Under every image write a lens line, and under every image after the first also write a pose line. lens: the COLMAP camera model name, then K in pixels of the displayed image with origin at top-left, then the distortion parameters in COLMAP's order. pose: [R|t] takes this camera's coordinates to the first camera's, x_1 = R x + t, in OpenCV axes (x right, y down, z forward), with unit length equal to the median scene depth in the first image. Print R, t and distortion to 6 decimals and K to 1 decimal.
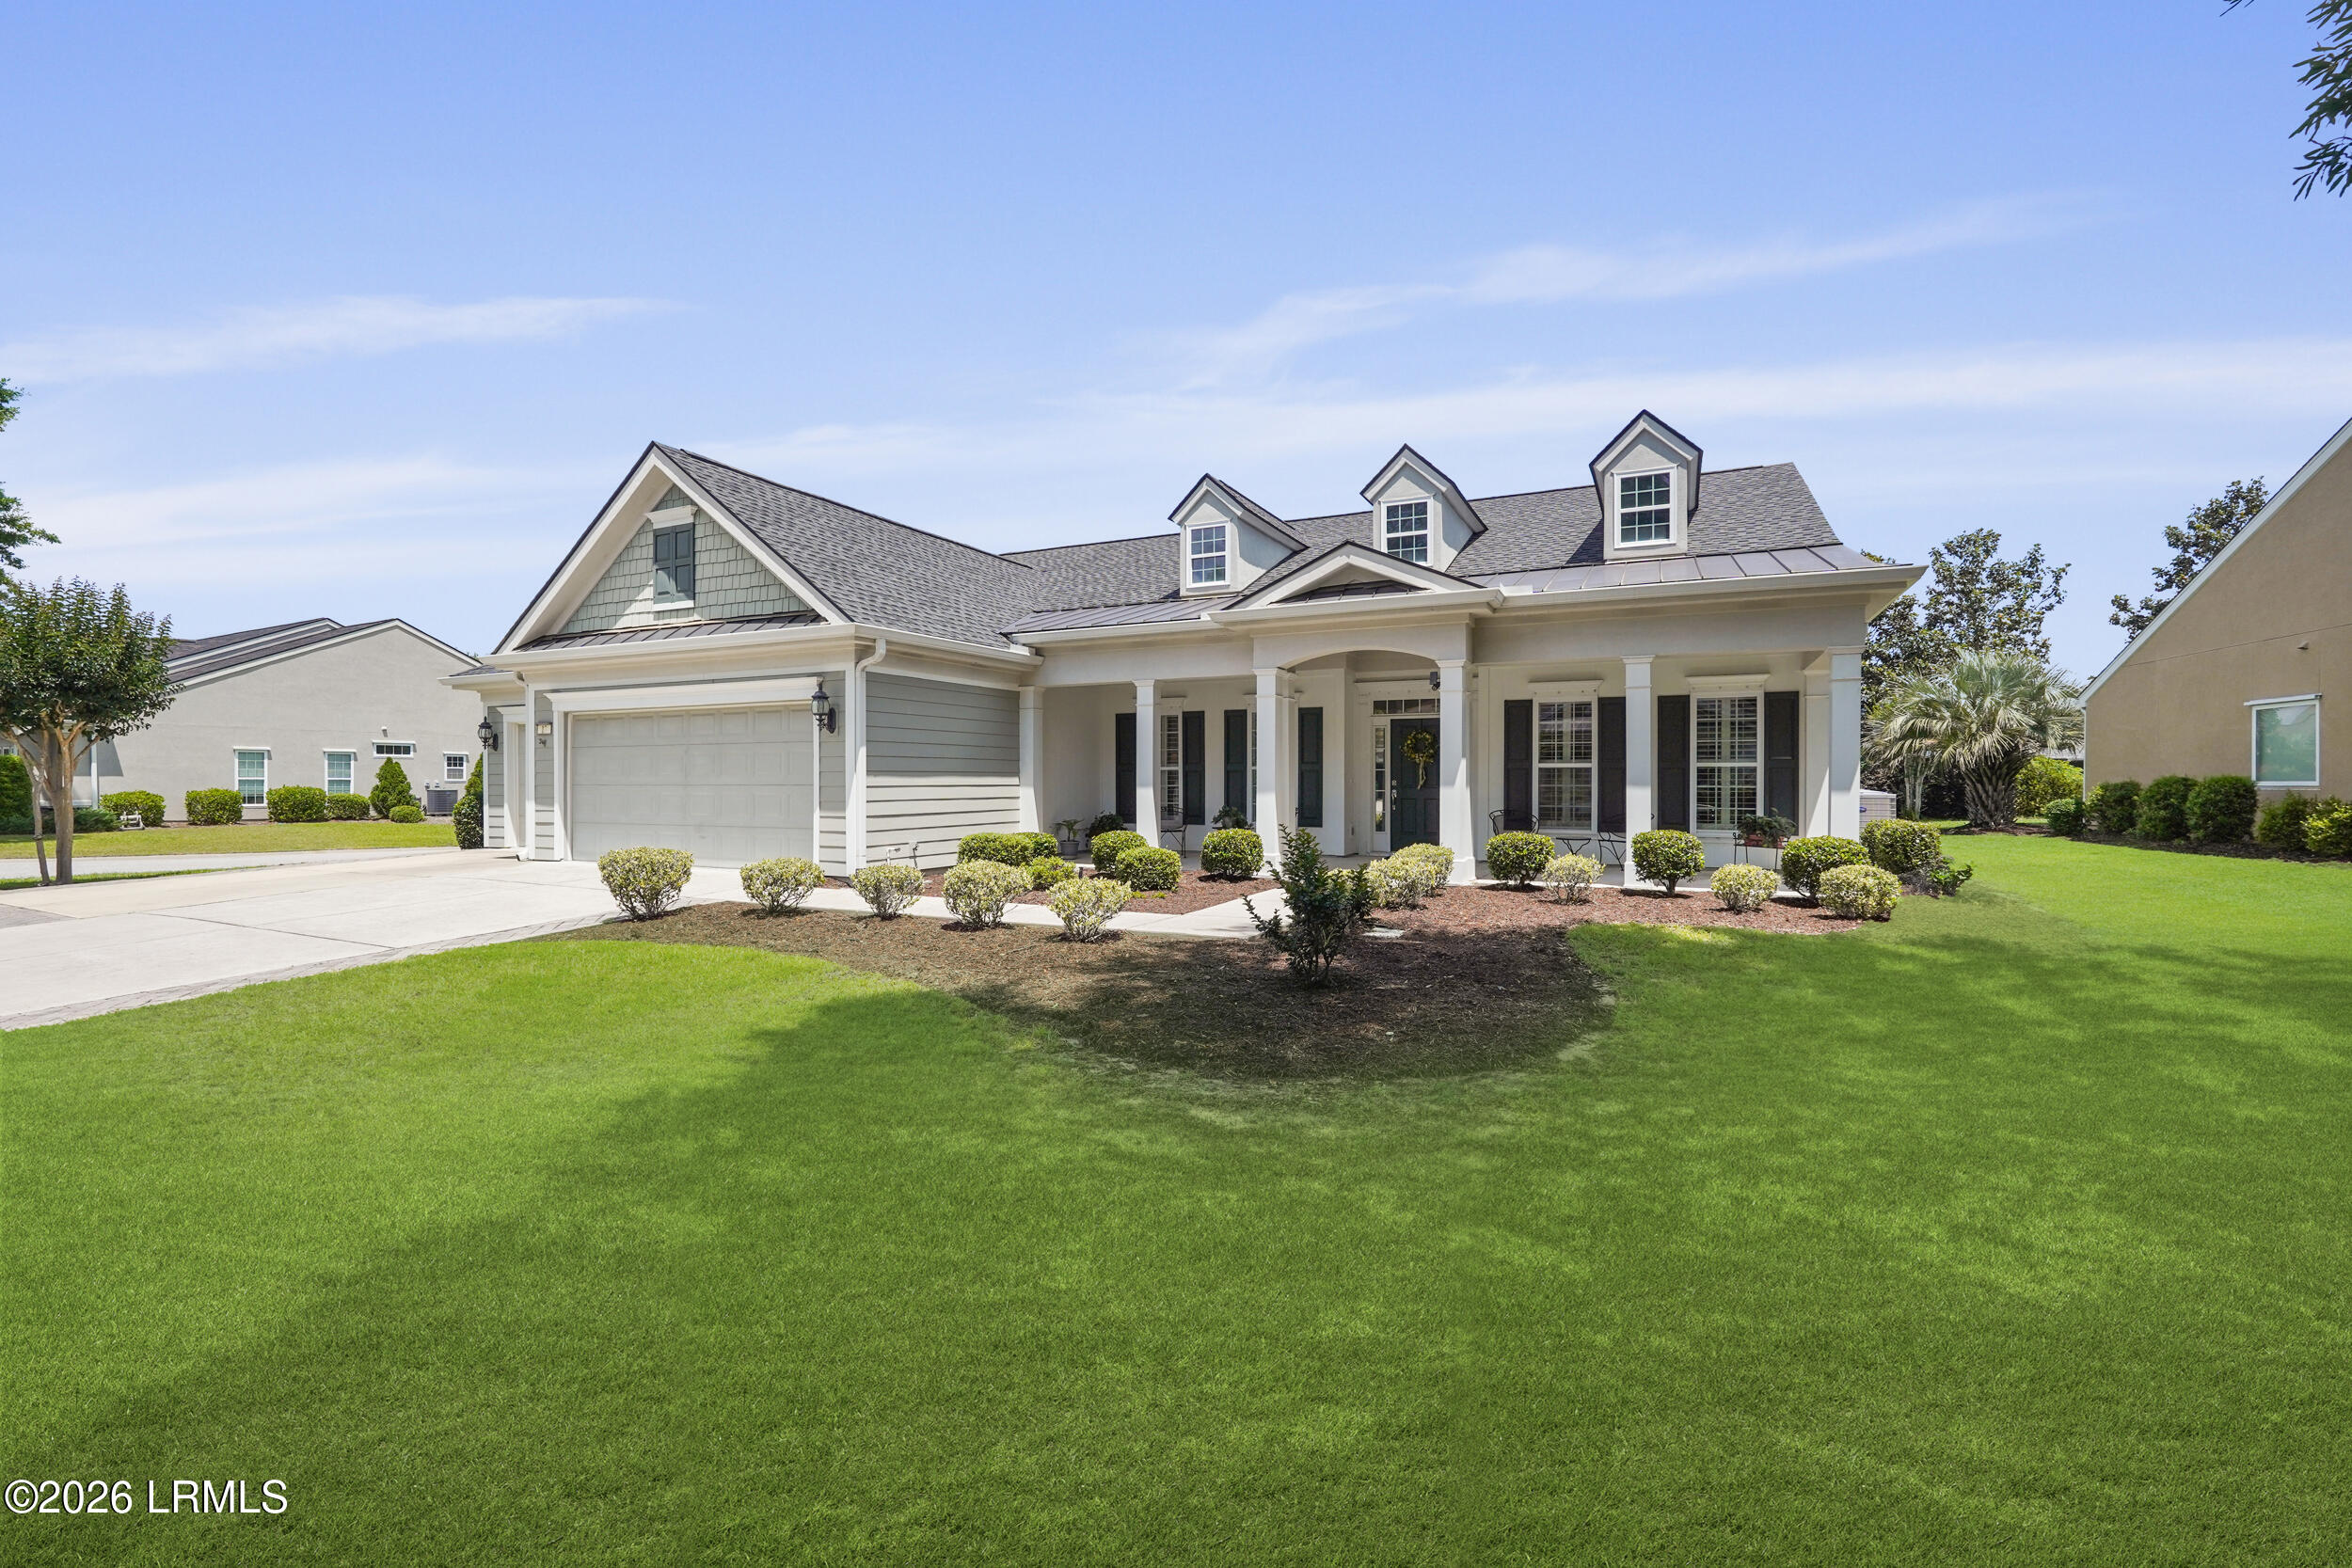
lens RADIAL K [[1047.7, 0, 1176.2], [0, 1047.7, 785.3], [0, 0, 1]] dist [-0.008736, 0.000186]
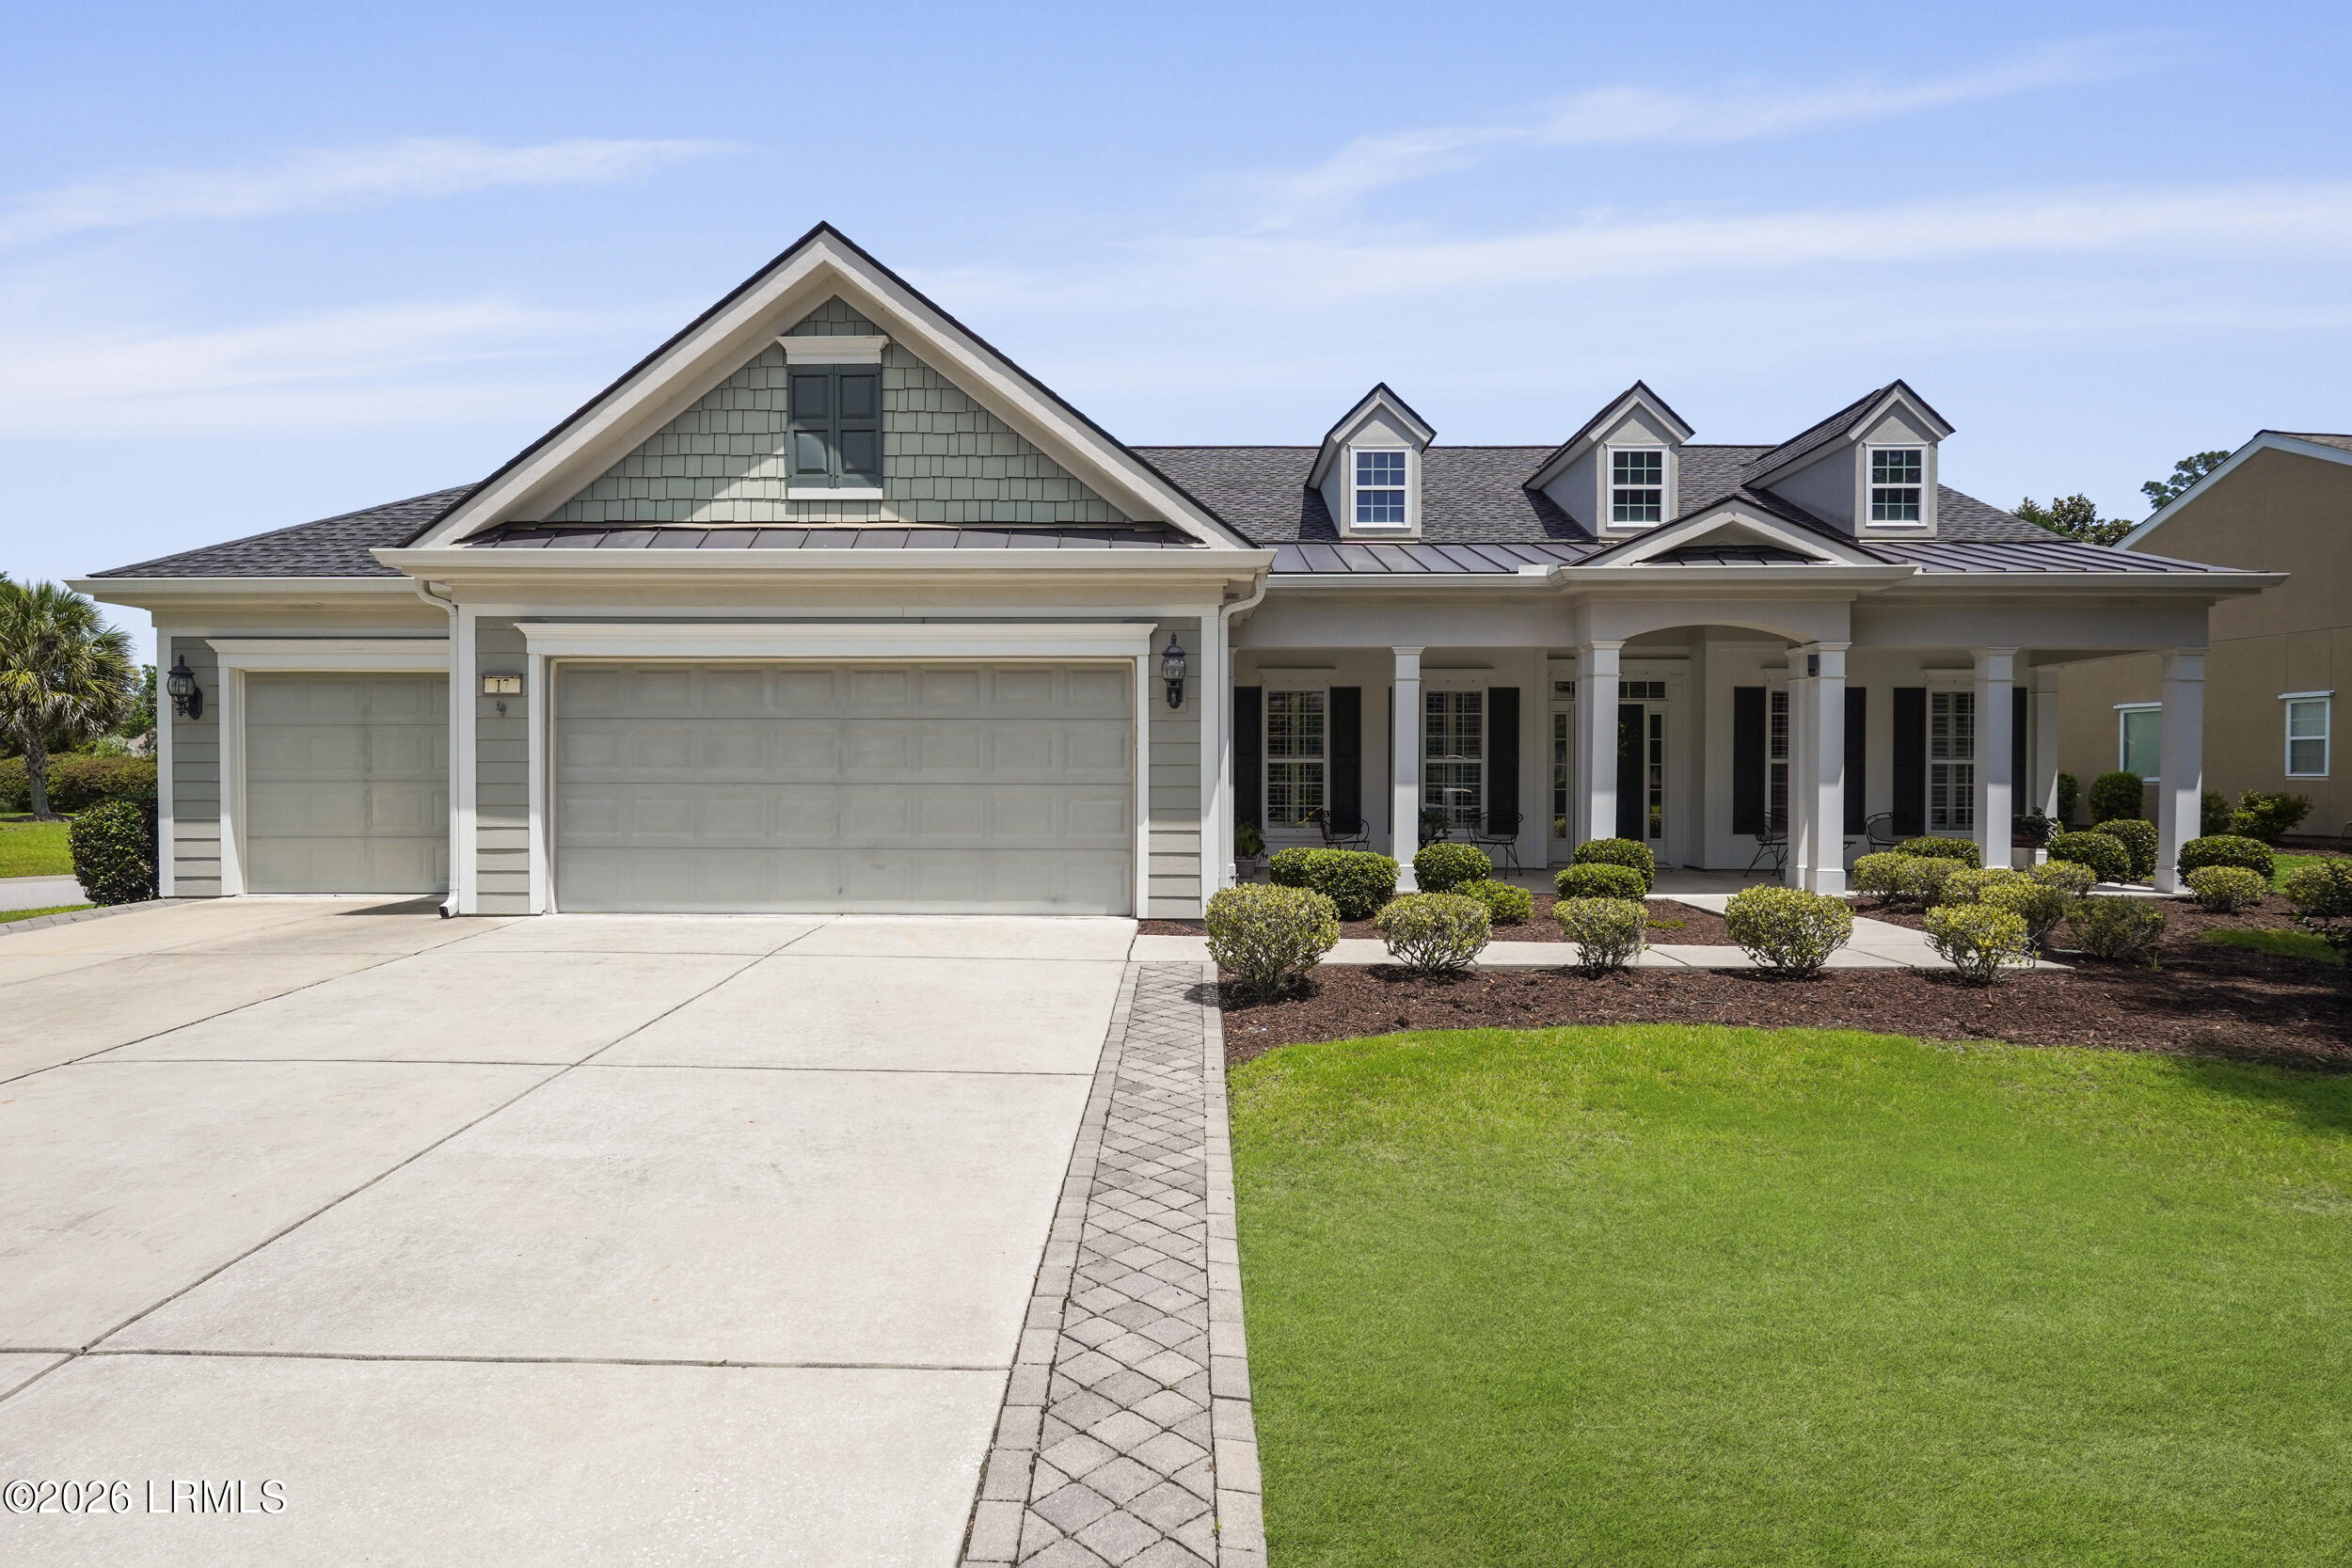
lens RADIAL K [[1334.7, 0, 1171.6], [0, 1334.7, 792.0], [0, 0, 1]] dist [0.001101, 0.003458]
pose [[0.904704, -0.002093, 0.426035, -0.621766], [-0.001223, 0.999971, 0.007511, -0.001191], [-0.426038, -0.007316, 0.904676, 0.193621]]
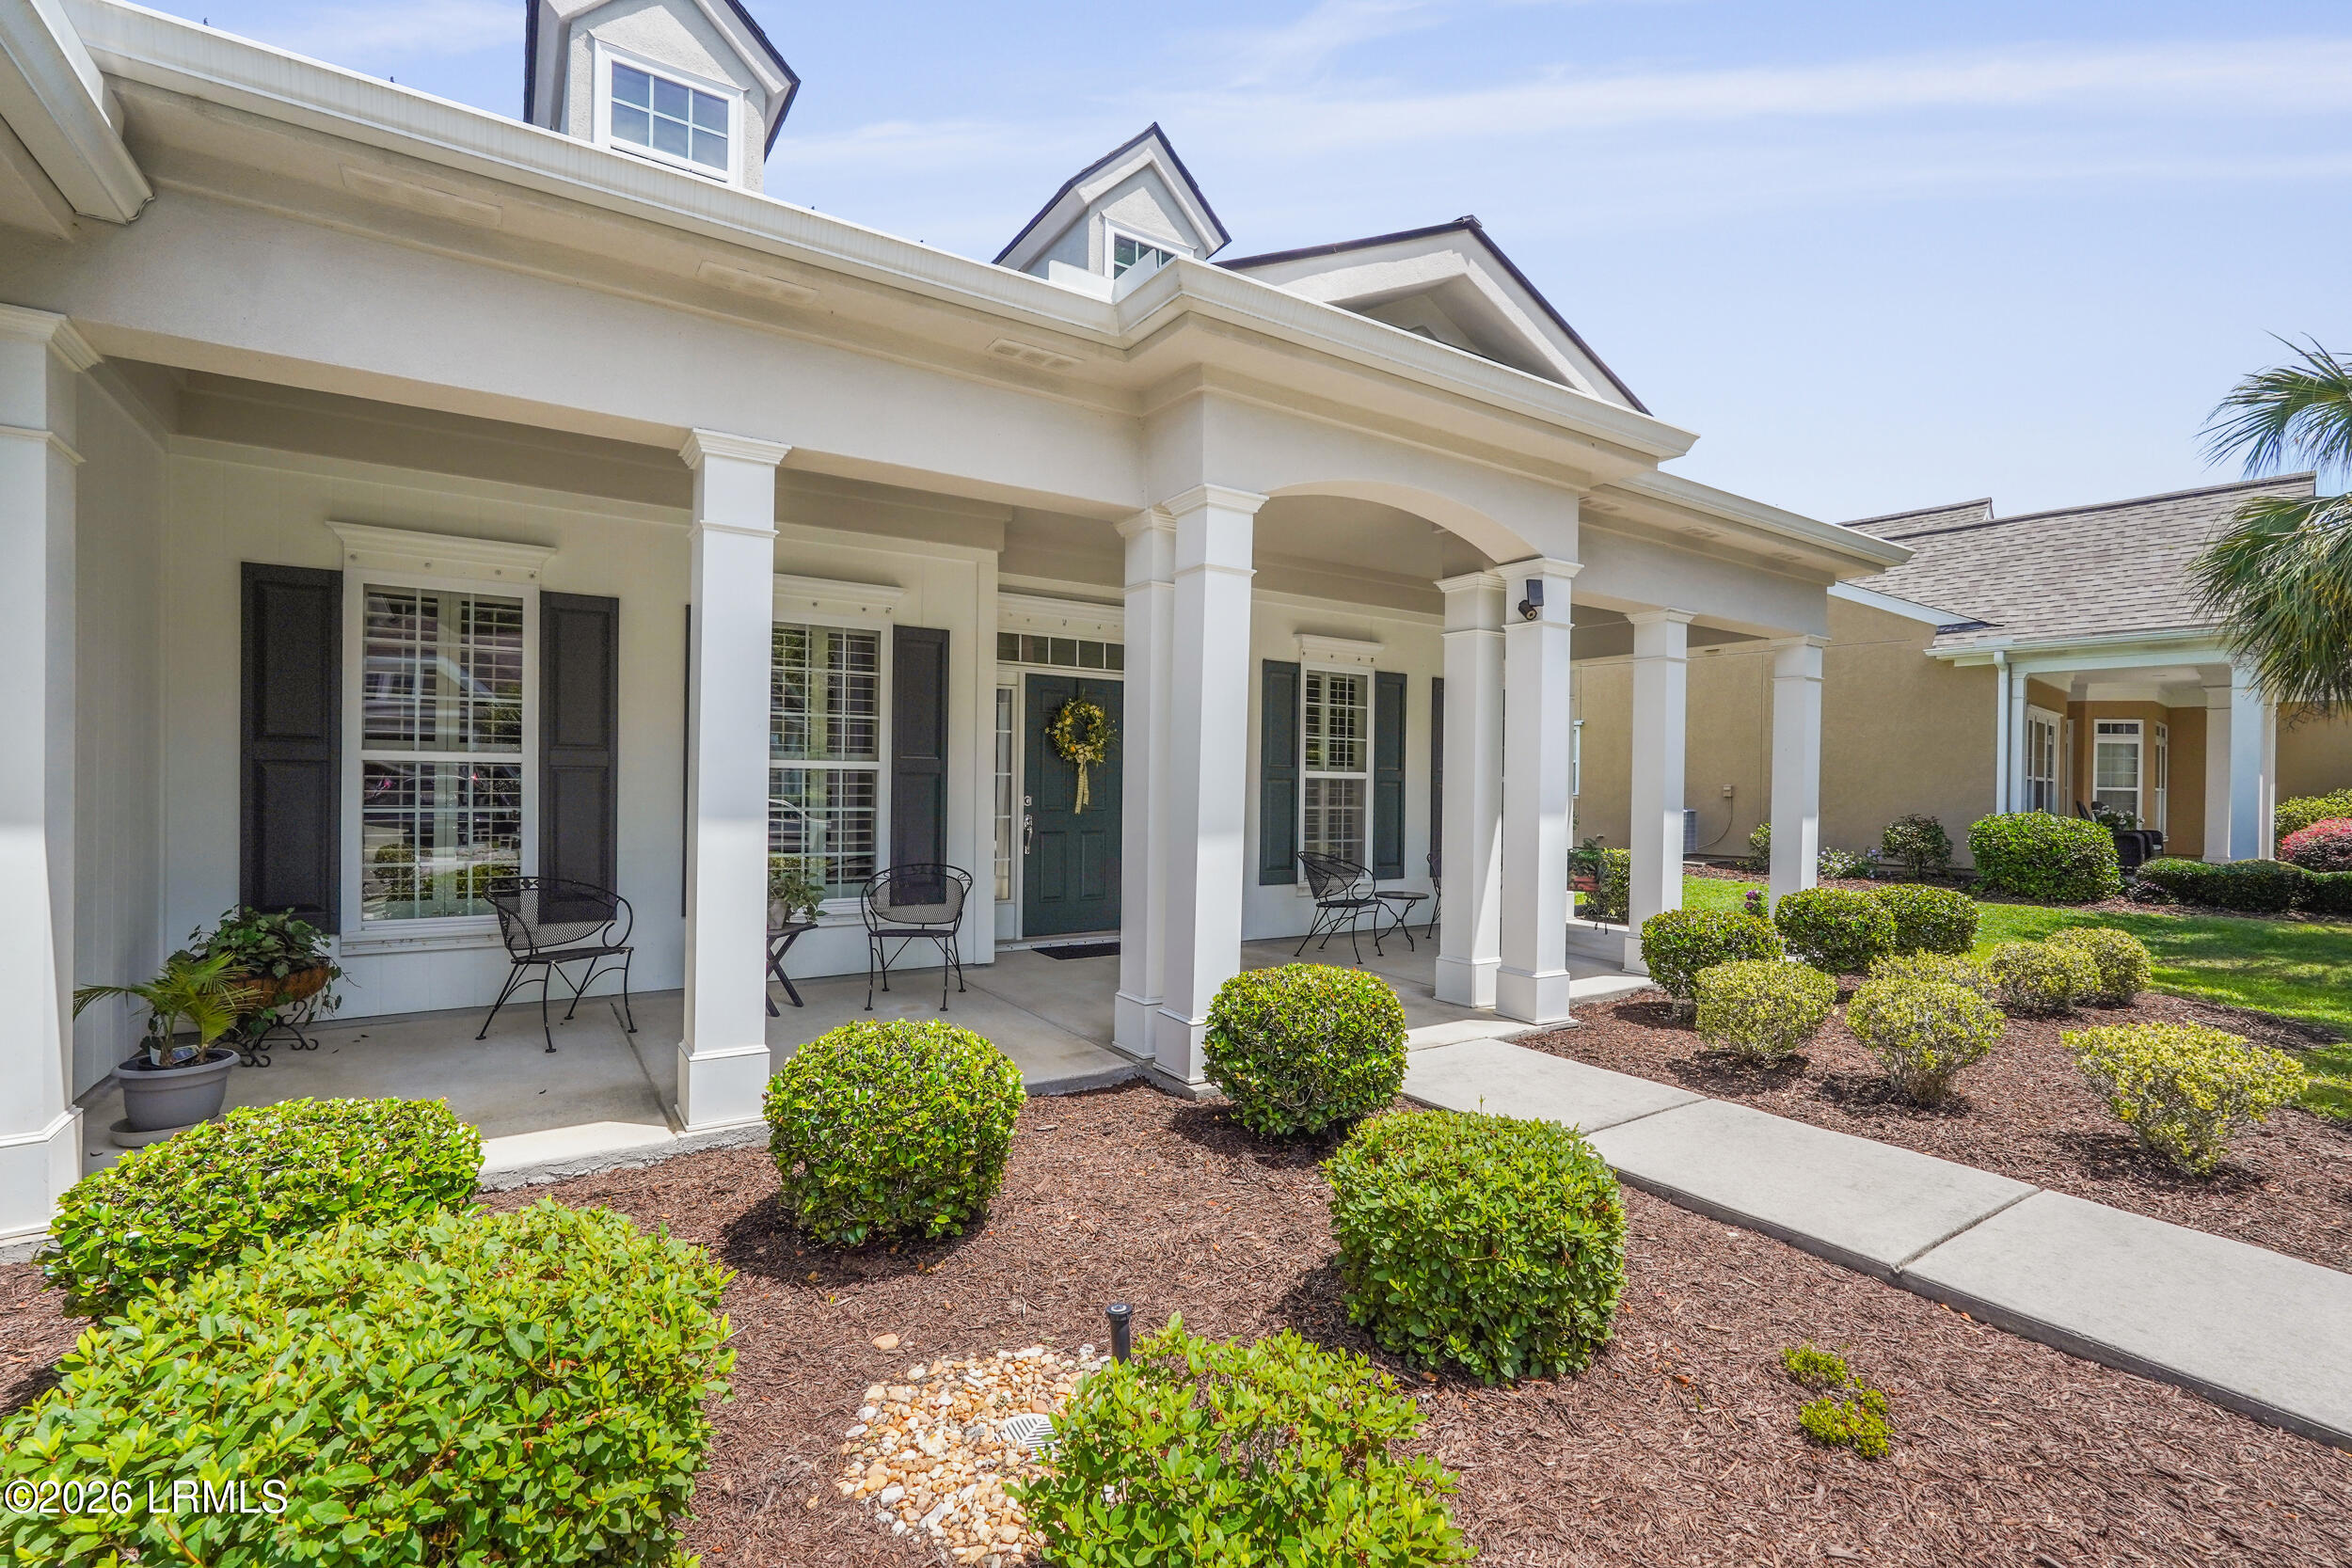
lens RADIAL K [[1042.9, 0, 1170.1], [0, 1042.9, 789.6], [0, 0, 1]] dist [-0.011071, 0.007555]
pose [[0.510667, 0.006037, 0.859757, -0.212708], [-0.009381, 0.999955, -0.001450, -0.009308], [-0.859727, -0.007325, 0.510701, 0.787581]]
